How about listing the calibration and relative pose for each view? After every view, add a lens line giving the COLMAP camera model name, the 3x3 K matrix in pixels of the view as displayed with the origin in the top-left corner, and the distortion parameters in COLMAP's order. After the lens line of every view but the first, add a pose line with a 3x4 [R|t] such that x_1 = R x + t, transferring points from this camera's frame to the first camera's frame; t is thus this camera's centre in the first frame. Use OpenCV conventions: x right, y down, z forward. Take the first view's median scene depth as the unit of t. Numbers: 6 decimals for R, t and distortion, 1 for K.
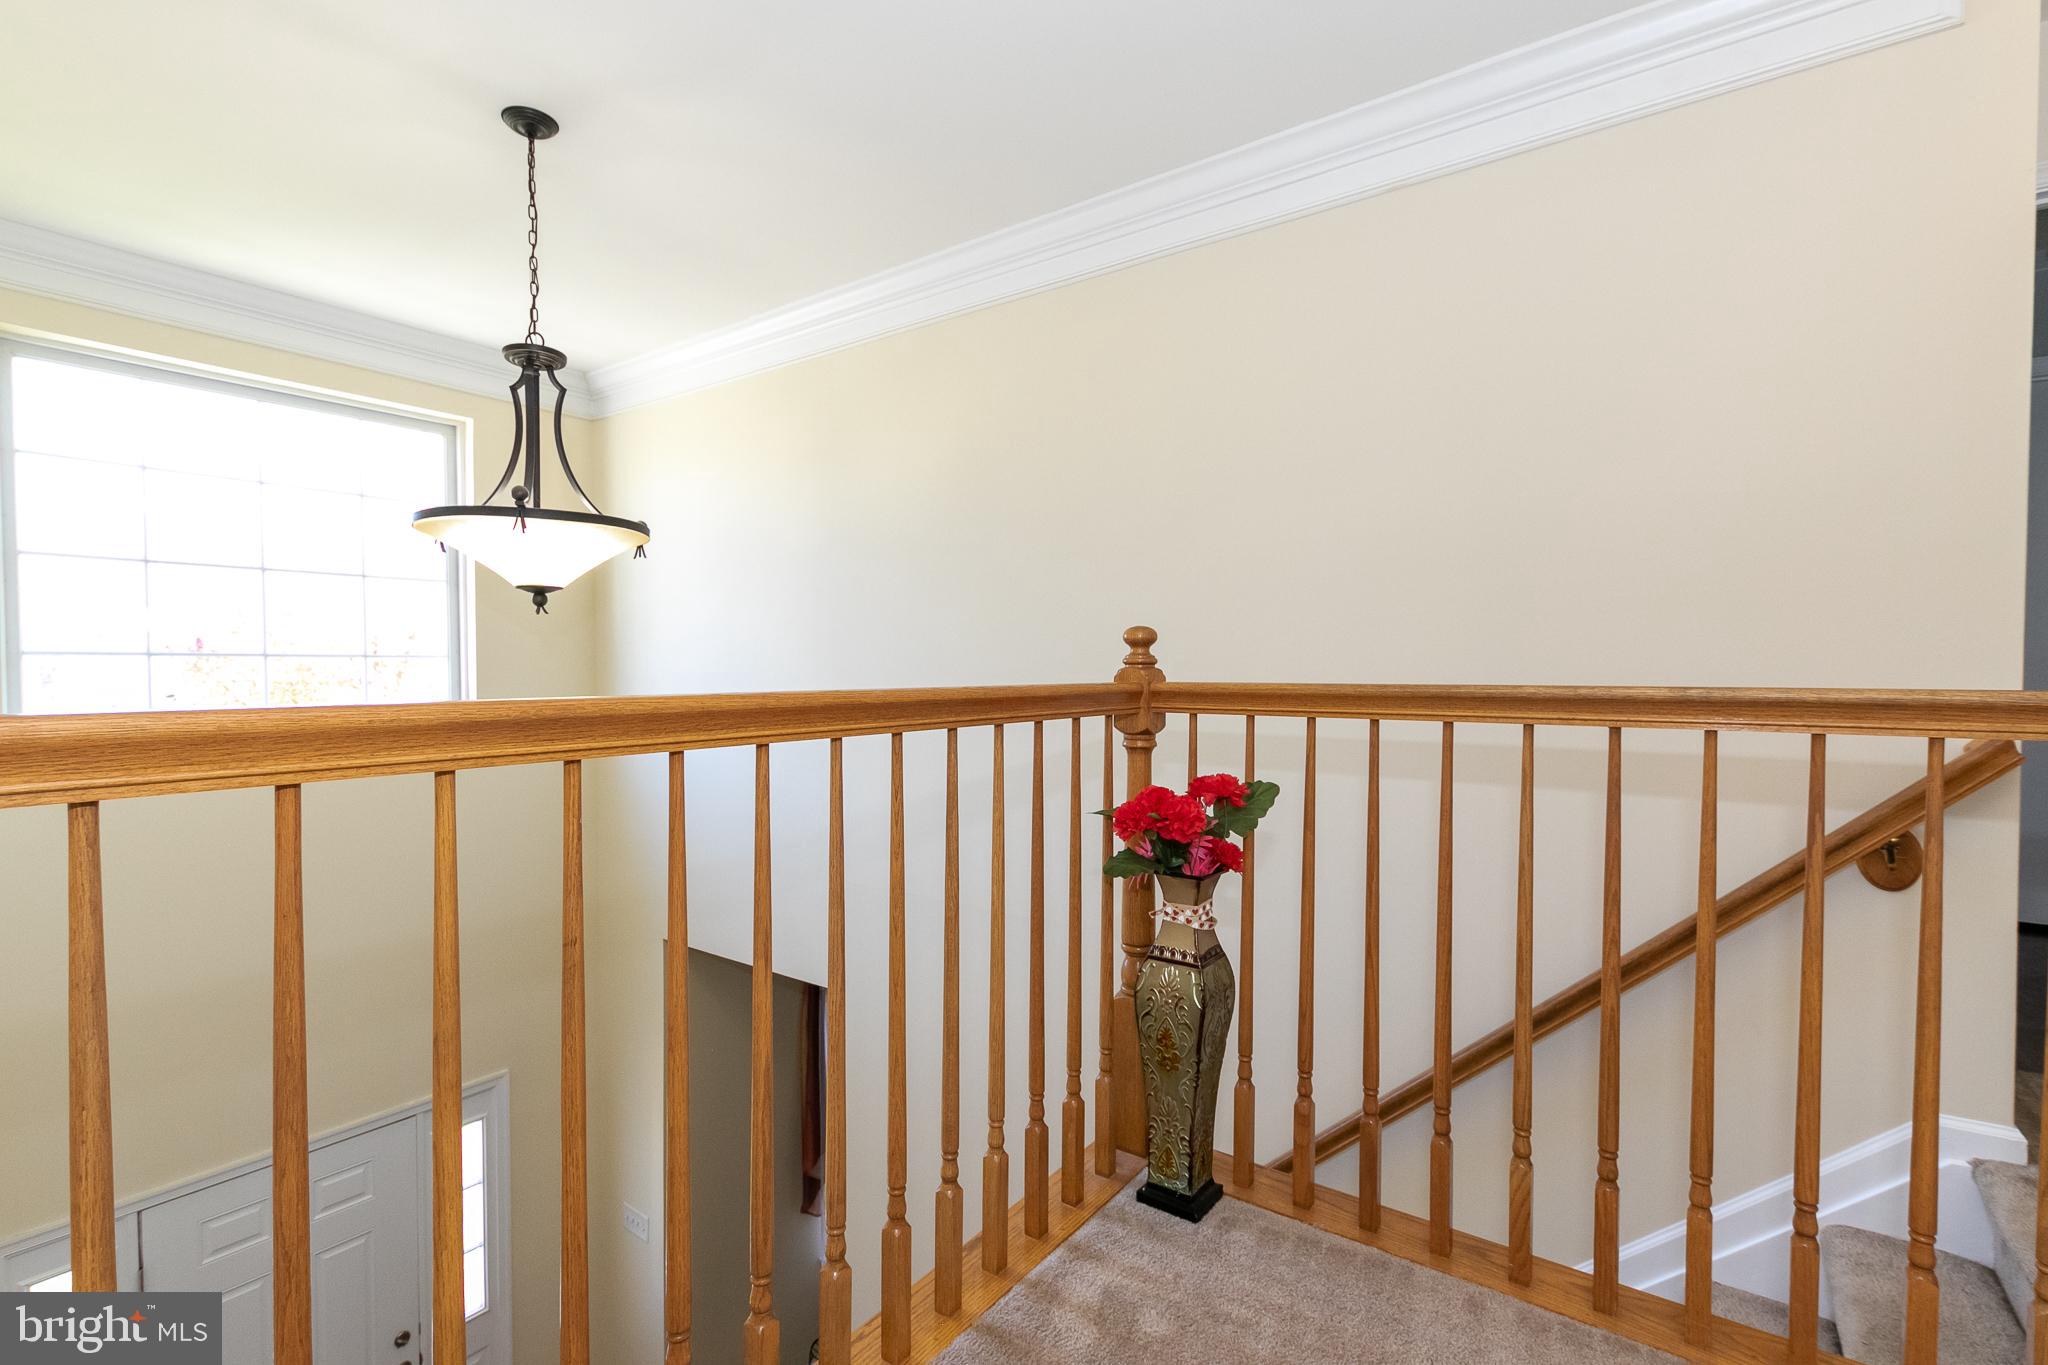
lens RADIAL K [[908.9, 0, 1027.5], [0, 908.9, 682.5], [0, 0, 1]] dist [-0.002126, -0.000454]
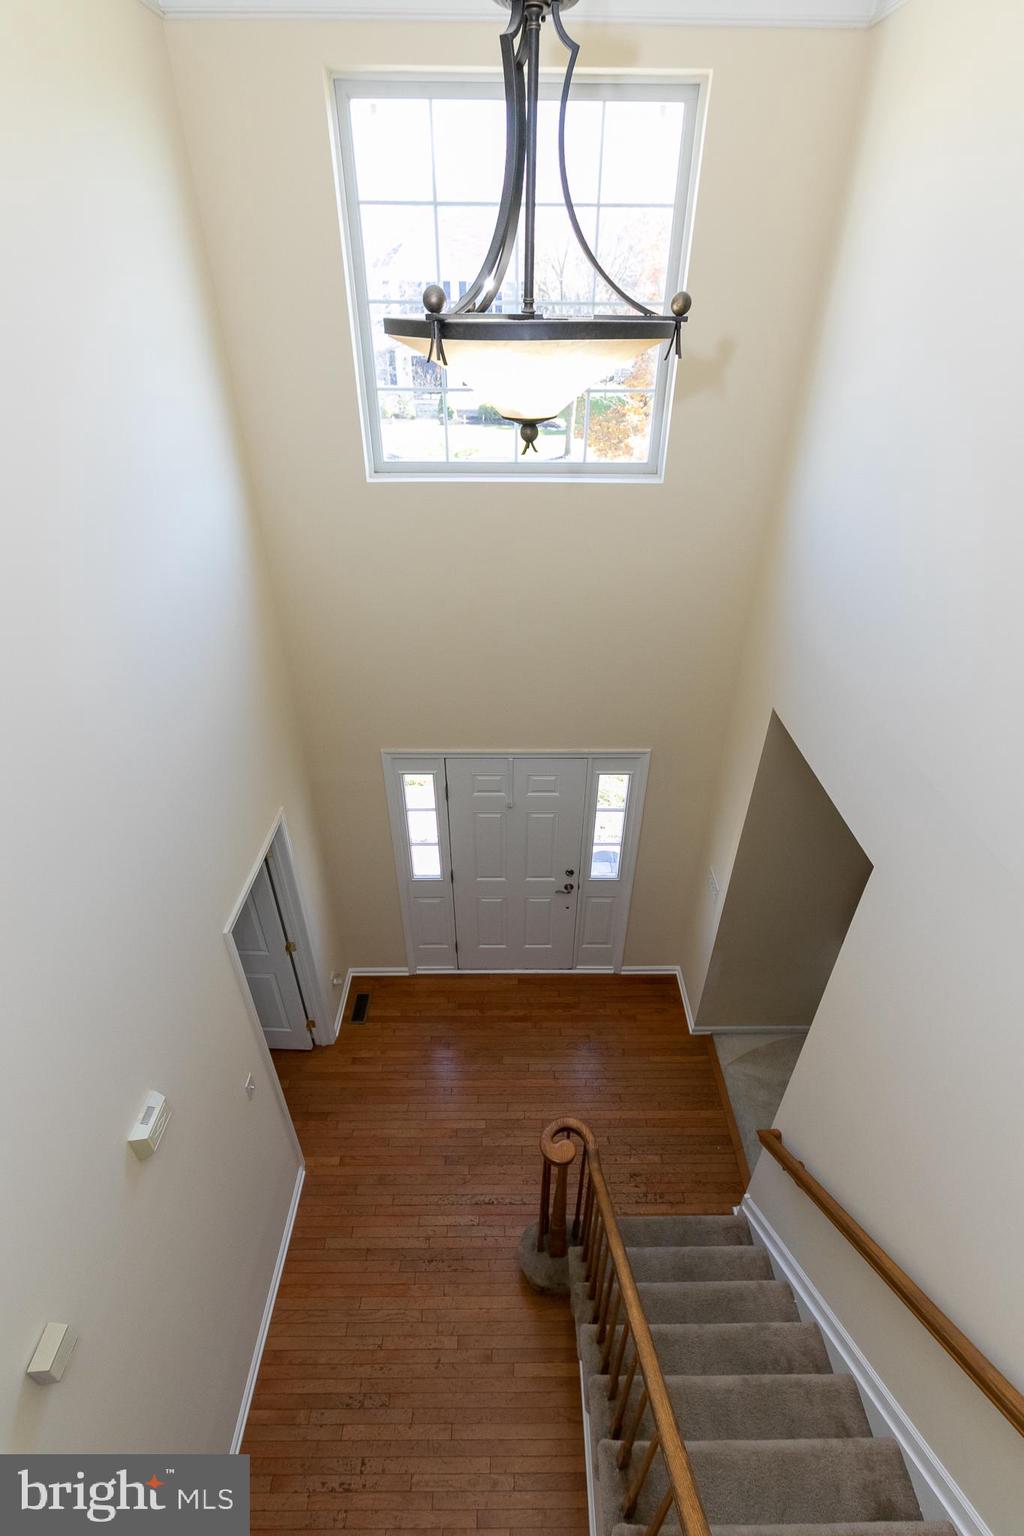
lens RADIAL K [[693.9, 0, 517.8], [0, 693.9, 765.5], [0, 0, 1]] dist [-0.000779, -0.000031]
pose [[0.594689, 0.450669, -0.665765, -0.017744], [-0.021502, 0.836730, 0.547193, -0.181858], [0.803668, -0.311094, 0.507285, 0.612205]]
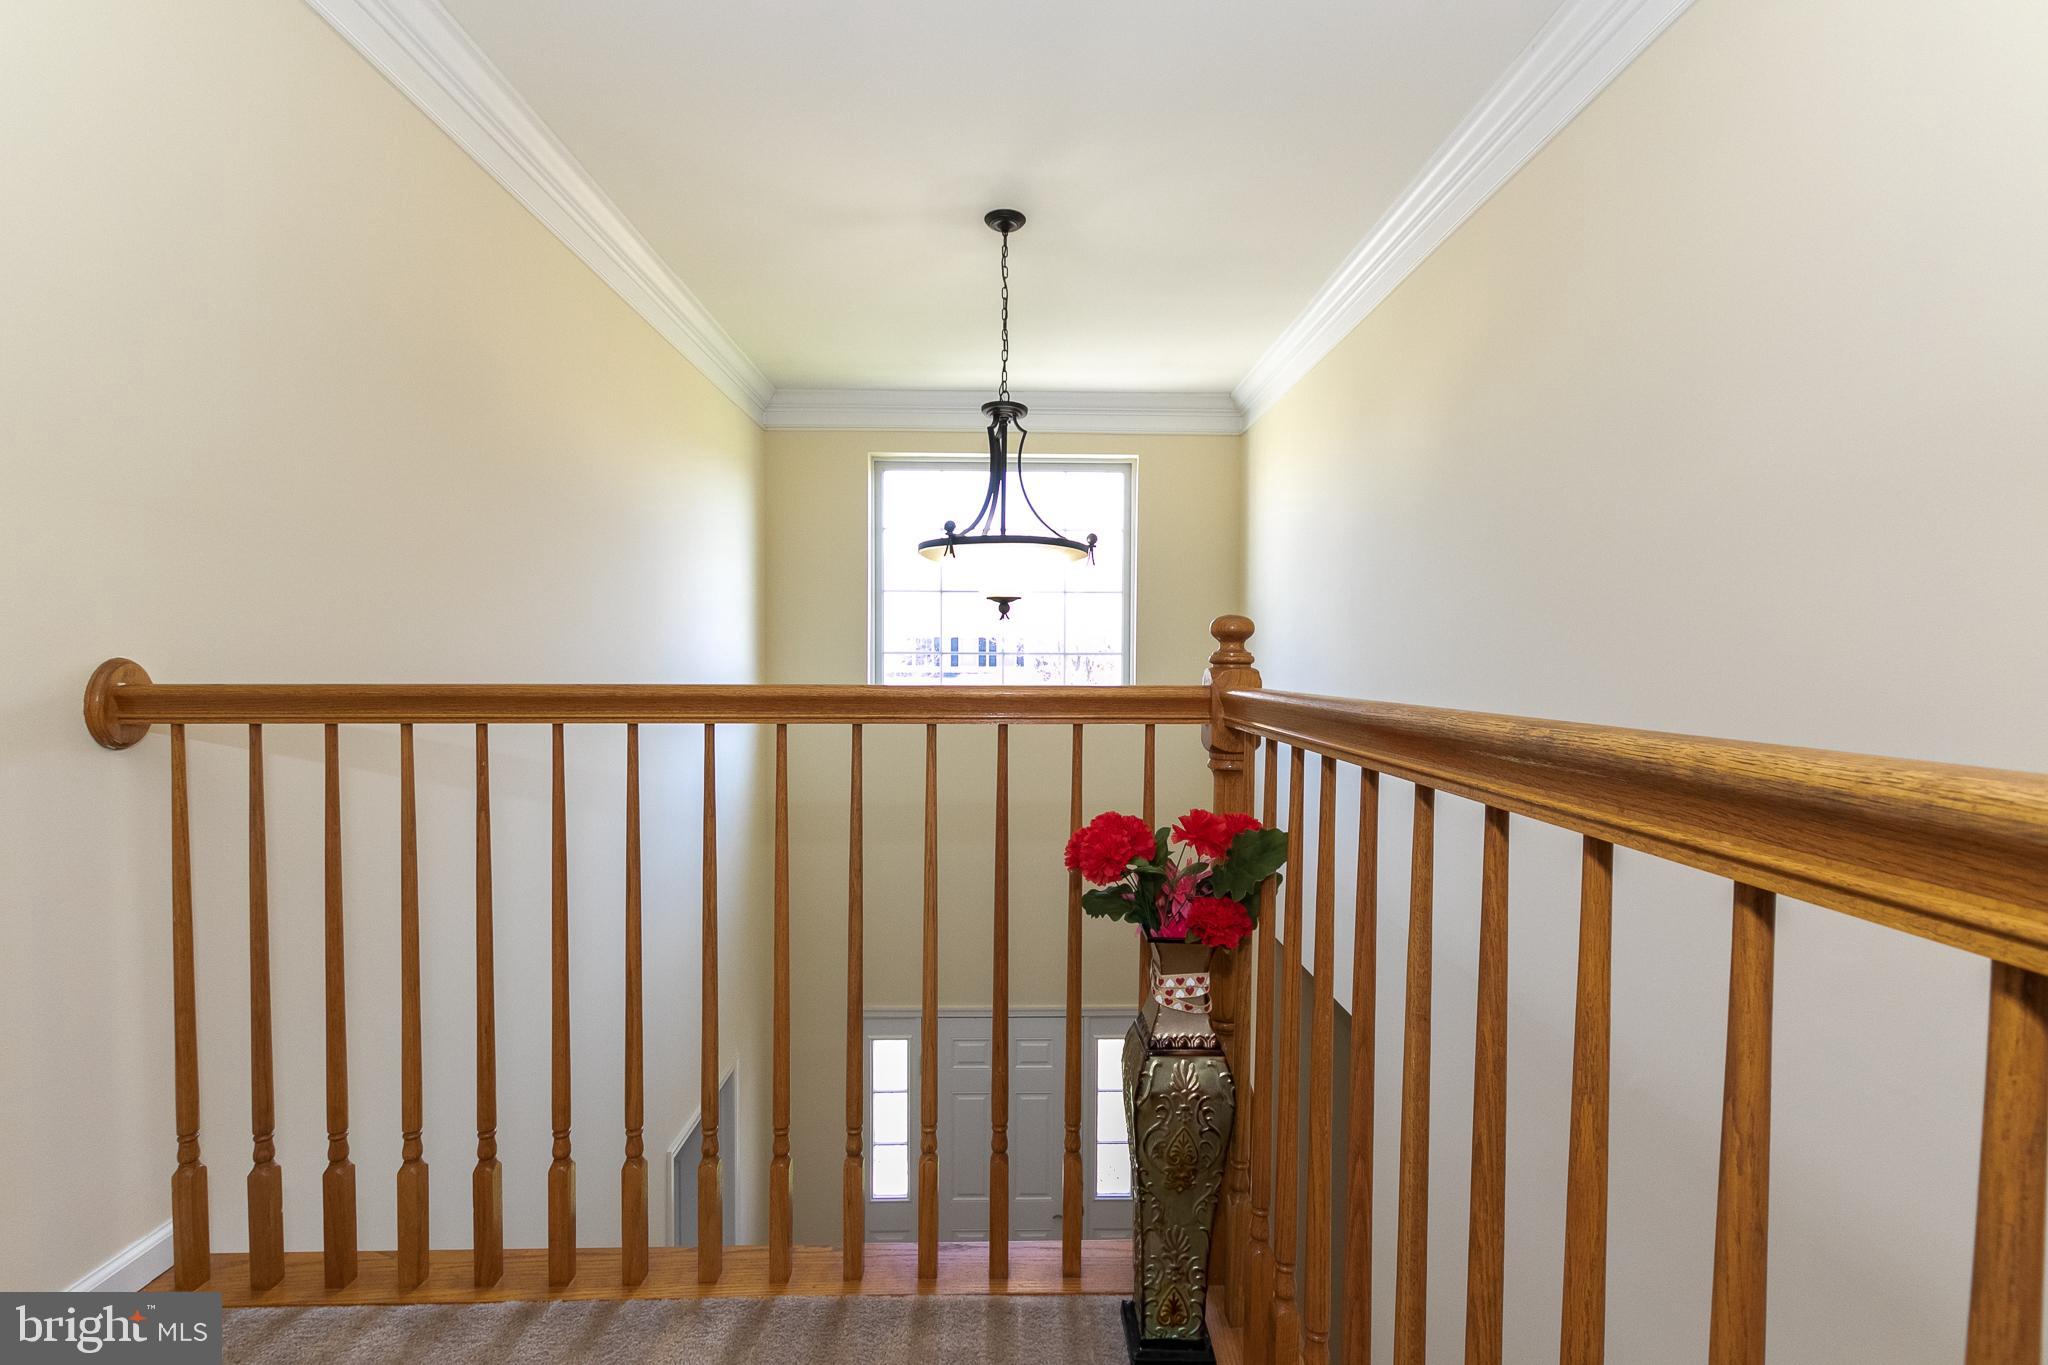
lens RADIAL K [[908.9, 0, 1027.5], [0, 908.9, 682.5], [0, 0, 1]] dist [-0.002126, -0.000454]
pose [[0.606901, 0.022941, -0.794446, 0.468723], [-0.019804, 0.999709, 0.013740, -0.008252], [0.794531, 0.007395, 0.607179, 0.285438]]
